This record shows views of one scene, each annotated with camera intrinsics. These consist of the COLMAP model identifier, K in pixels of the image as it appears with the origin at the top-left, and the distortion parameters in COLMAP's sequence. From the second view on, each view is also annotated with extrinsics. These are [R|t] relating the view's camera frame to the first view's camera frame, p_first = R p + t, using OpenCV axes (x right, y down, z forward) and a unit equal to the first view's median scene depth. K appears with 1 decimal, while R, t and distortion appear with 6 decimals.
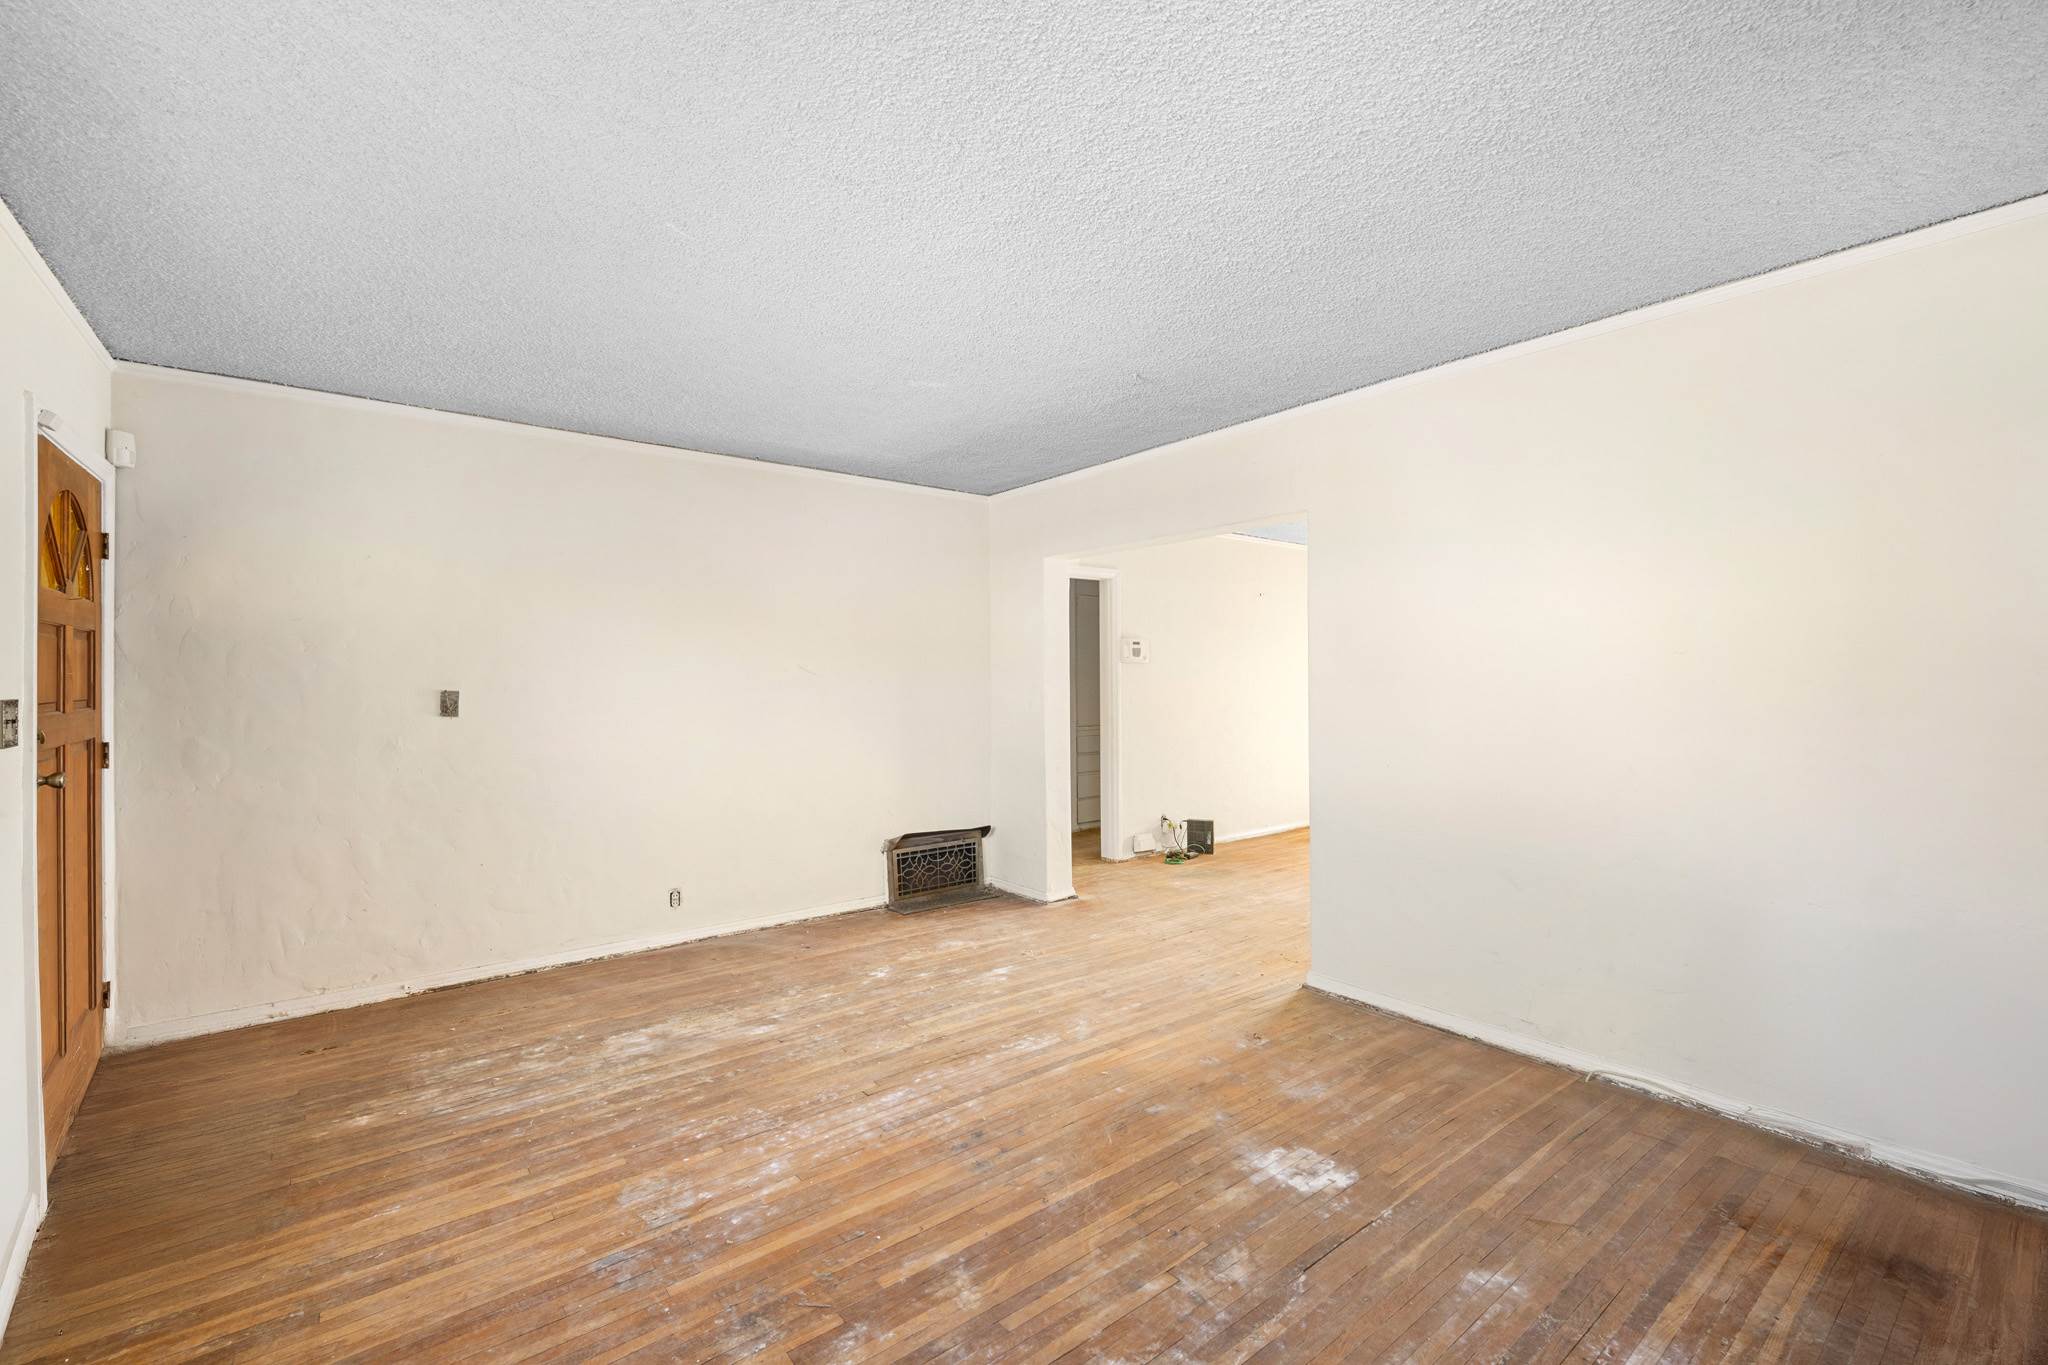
lens RADIAL K [[882.4, 0, 1024.0], [0, 882.4, 682.5], [0, 0, 1]] dist [-0.000273, -0.000245]
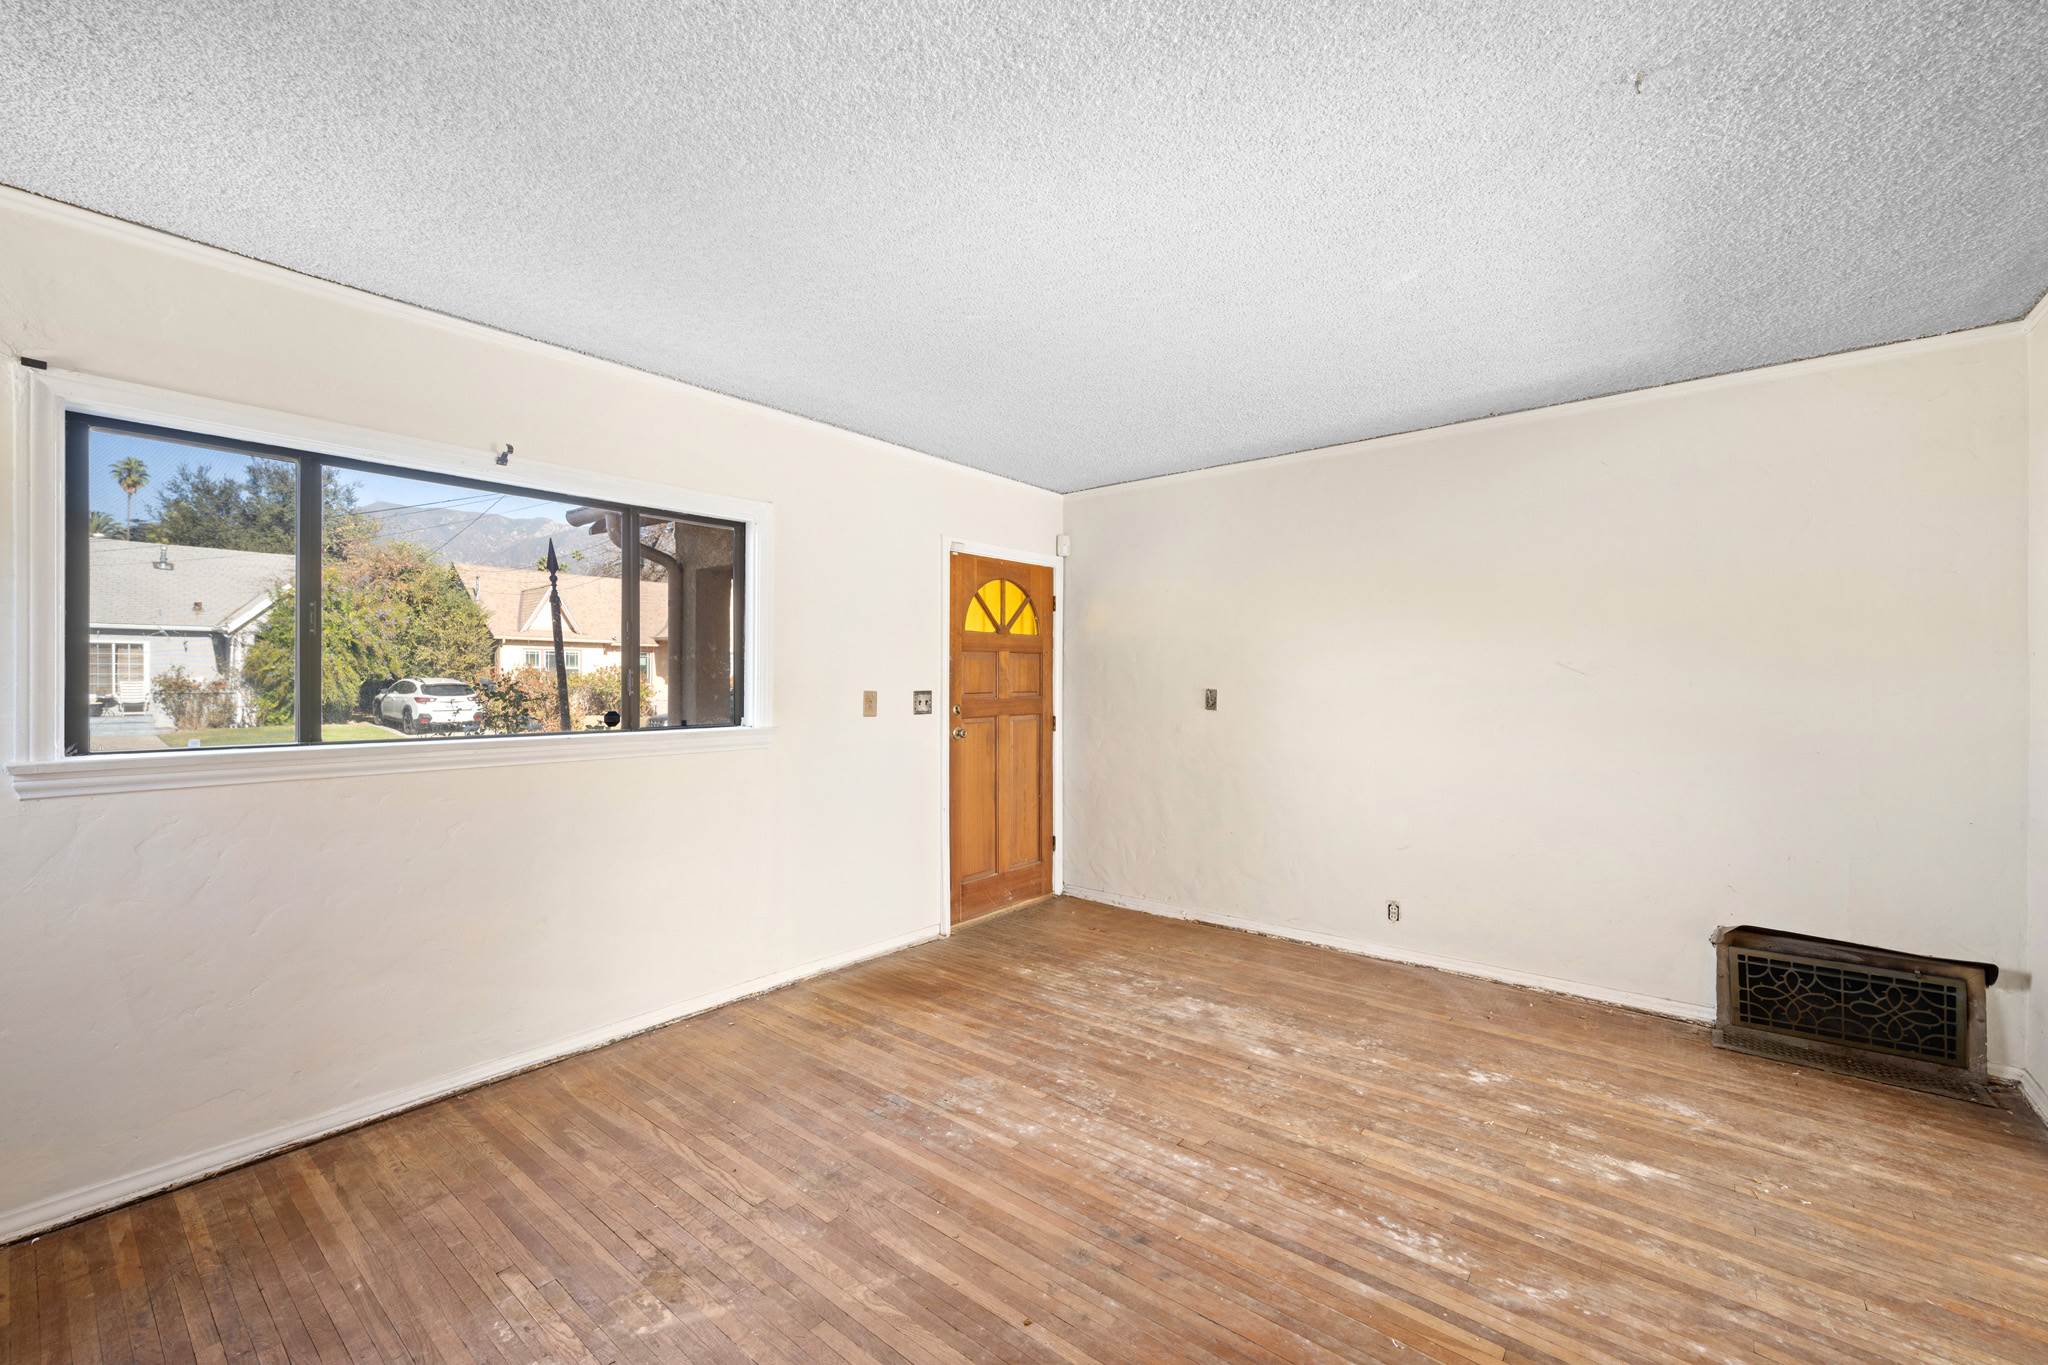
lens RADIAL K [[830.1, 0, 1024.0], [0, 830.1, 682.5], [0, 0, 1]] dist [0.000402, 0.000056]
pose [[0.209080, 0.005786, -0.977881, 0.545769], [-0.002907, 0.999982, 0.005295, -0.007473], [0.977894, 0.001736, 0.209093, 0.590107]]
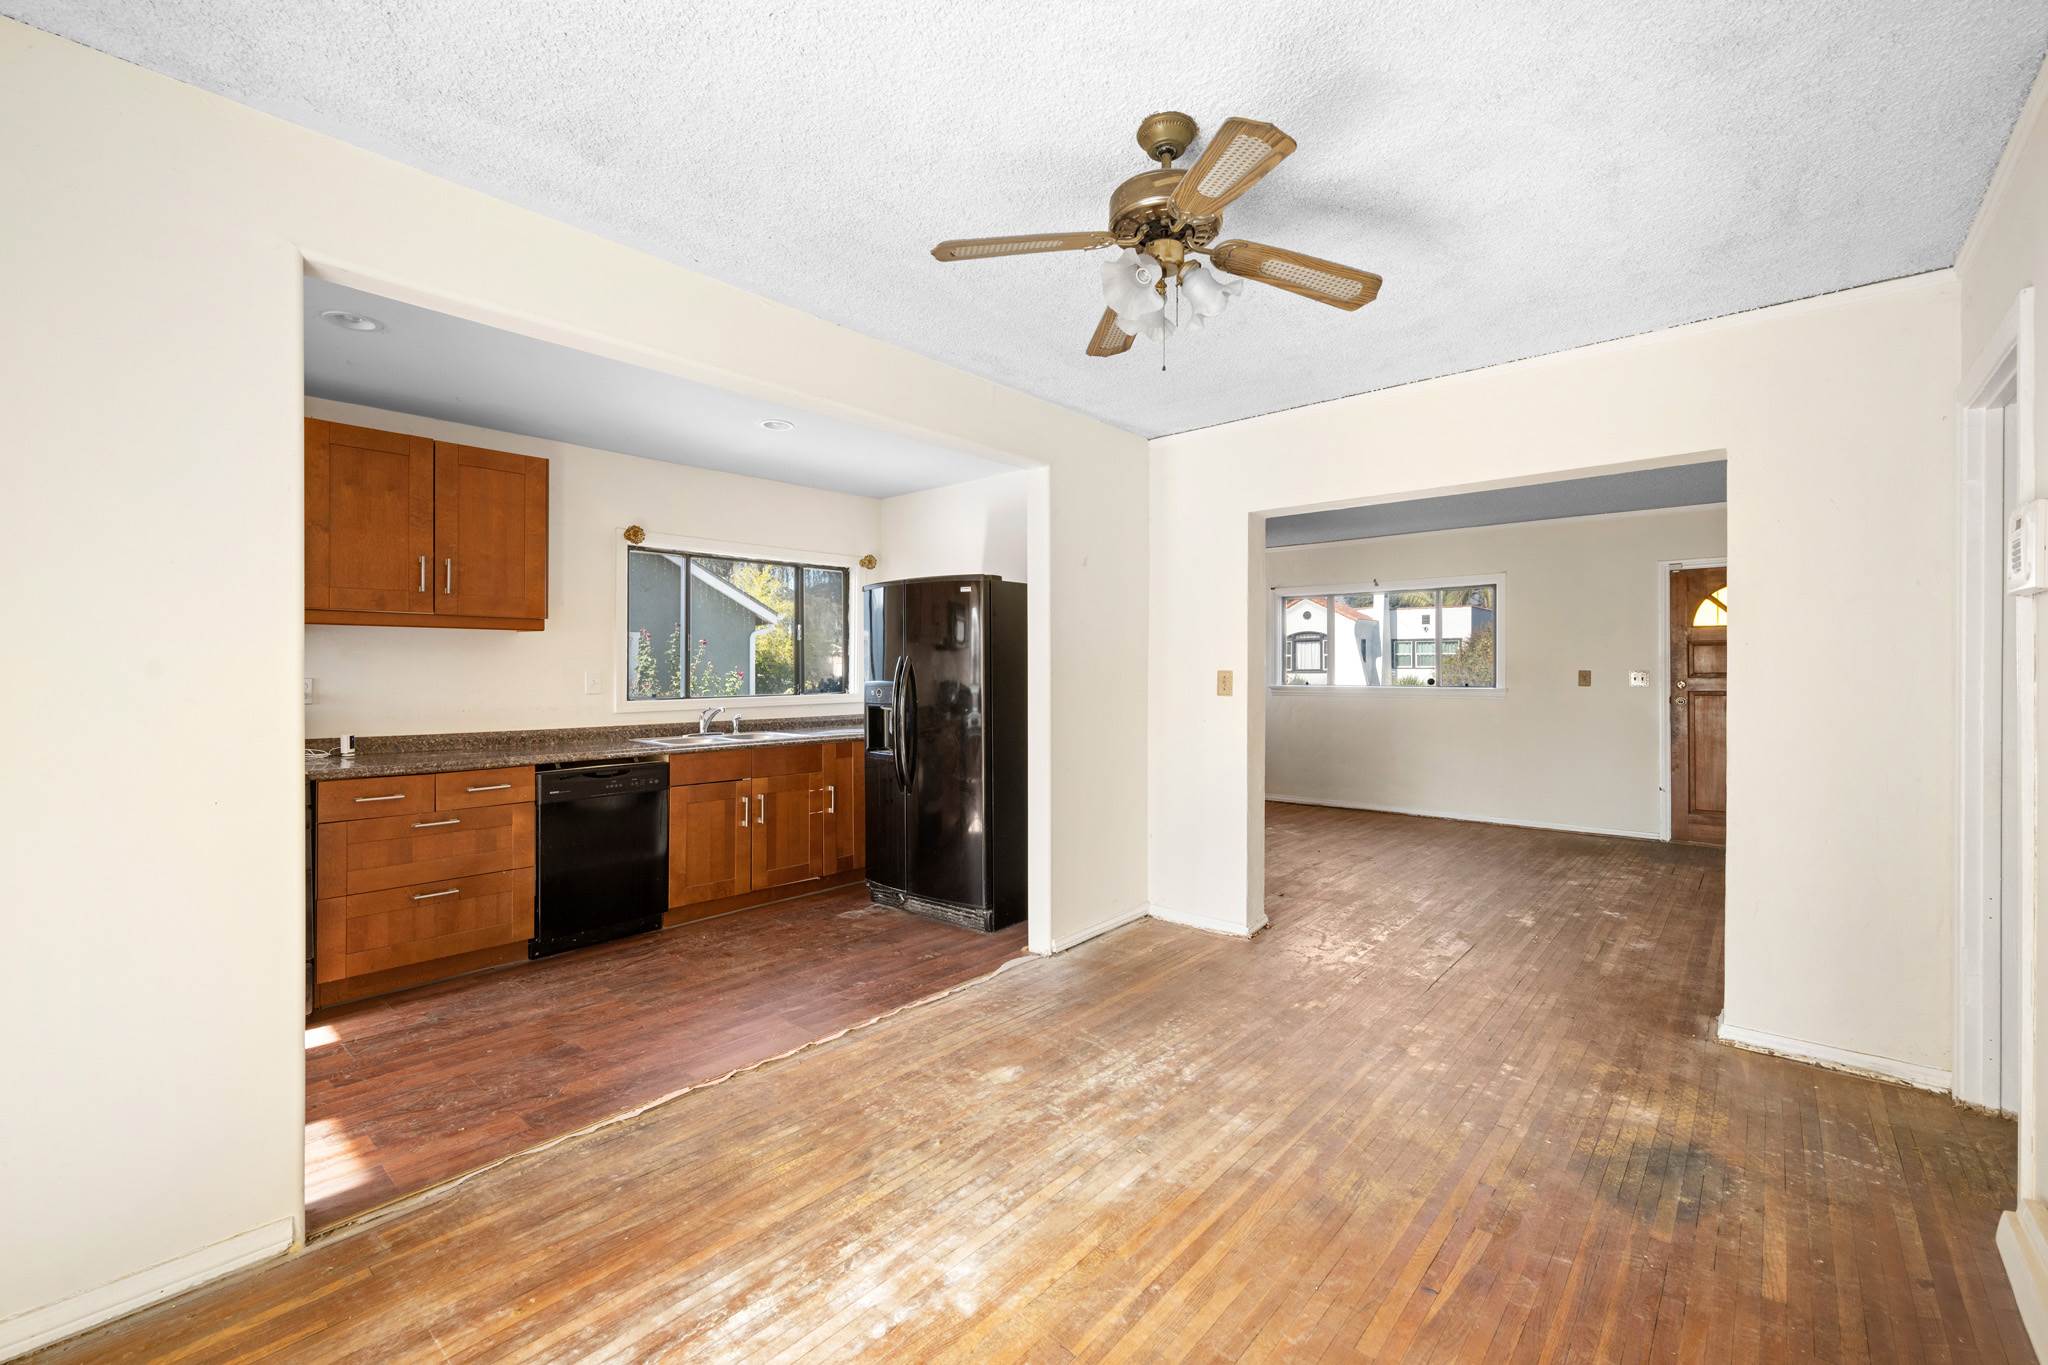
lens RADIAL K [[836.5, 0, 1038.6], [0, 836.5, 677.7], [0, 0, 1]] dist [-0.001372, 0.000032]
pose [[-0.980691, 0.006324, -0.195460, 0.989109], [0.004108, 0.999923, 0.011740, 0.001680], [0.195519, 0.010710, -0.980641, 2.405962]]
